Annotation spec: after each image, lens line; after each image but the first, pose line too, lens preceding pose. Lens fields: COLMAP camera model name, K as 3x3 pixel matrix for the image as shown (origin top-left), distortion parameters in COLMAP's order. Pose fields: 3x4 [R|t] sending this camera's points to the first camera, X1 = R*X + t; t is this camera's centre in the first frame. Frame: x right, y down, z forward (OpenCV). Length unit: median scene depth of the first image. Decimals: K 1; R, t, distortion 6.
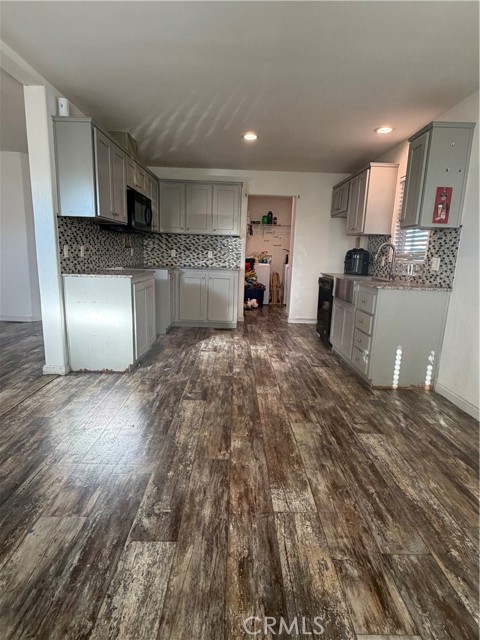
lens RADIAL K [[348.9, 0, 240.2], [0, 348.9, 318.0], [0, 0, 1]] dist [0.000680, -0.001134]
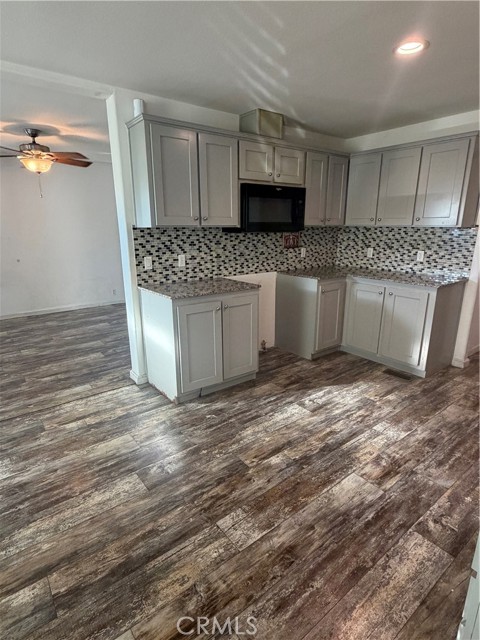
lens RADIAL K [[348.9, 0, 239.6], [0, 348.9, 319.8], [0, 0, 1]] dist [0.000680, -0.001134]
pose [[0.605585, 0.178024, -0.775612, 0.321392], [-0.126094, 0.983809, 0.127358, -0.140997], [0.785727, 0.020674, 0.618228, 0.445213]]
